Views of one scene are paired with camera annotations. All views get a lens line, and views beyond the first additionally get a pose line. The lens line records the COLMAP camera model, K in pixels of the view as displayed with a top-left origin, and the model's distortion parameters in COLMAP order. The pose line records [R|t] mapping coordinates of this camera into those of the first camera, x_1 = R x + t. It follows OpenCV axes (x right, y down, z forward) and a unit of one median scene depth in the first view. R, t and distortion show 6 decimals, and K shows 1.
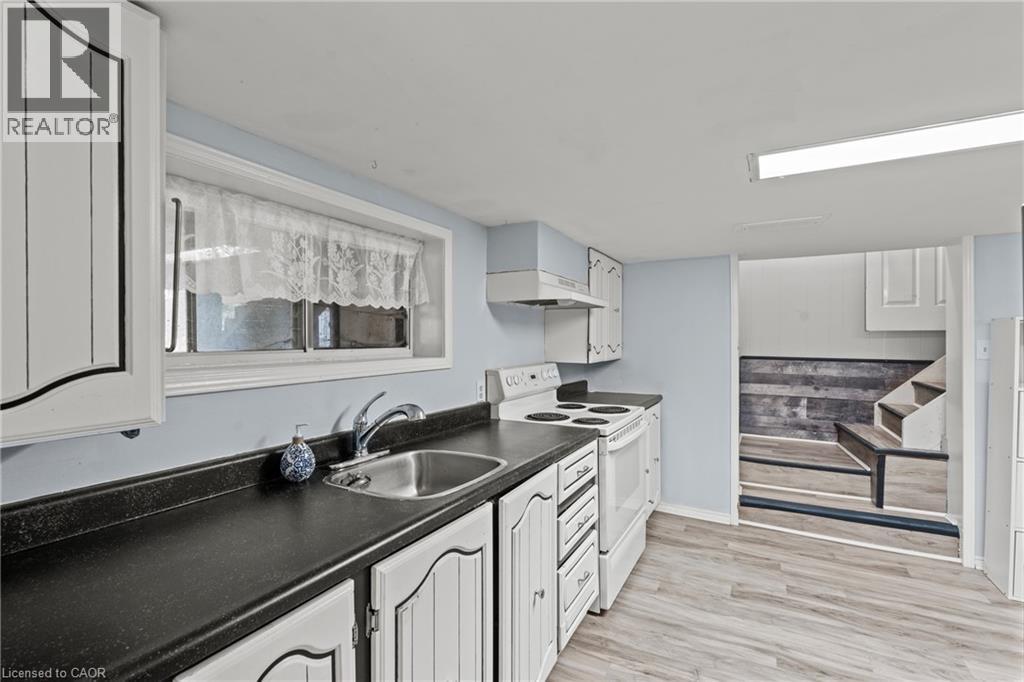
lens RADIAL K [[459.1, 0, 512.0], [0, 459.1, 341.0], [0, 0, 1]] dist [-0.002869, -0.000305]
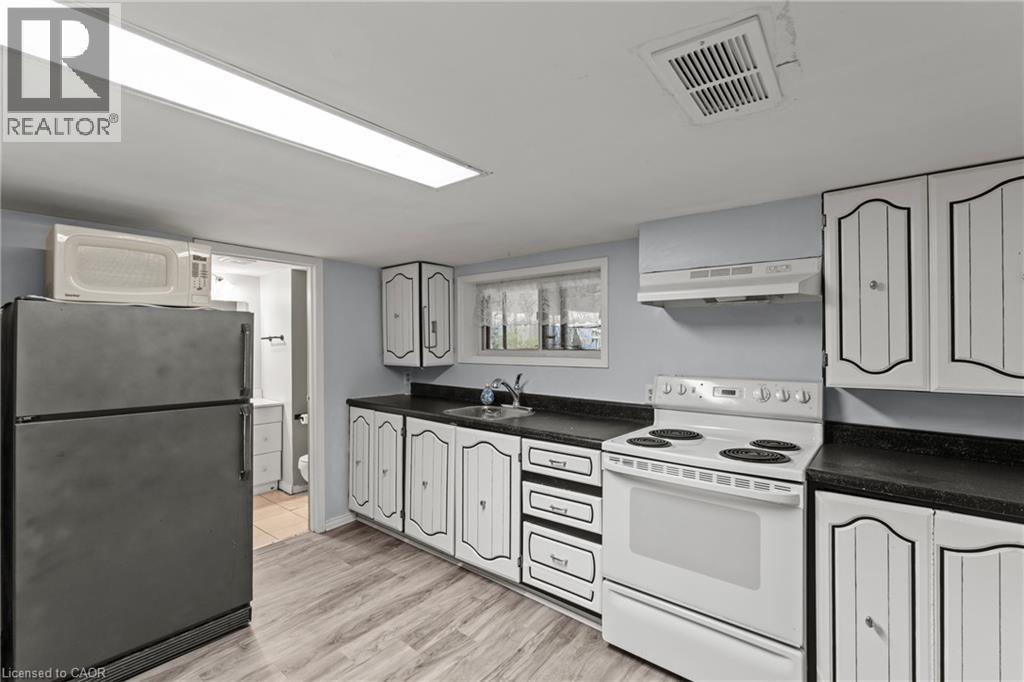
lens RADIAL K [[456.5, 0, 511.5], [0, 456.5, 338.5], [0, 0, 1]] dist [-0.007941, 0.000281]
pose [[-0.193932, -0.001923, -0.981013, 1.287695], [0.001038, 0.999997, -0.002165, -0.020983], [0.981014, -0.001438, -0.193930, 1.119857]]
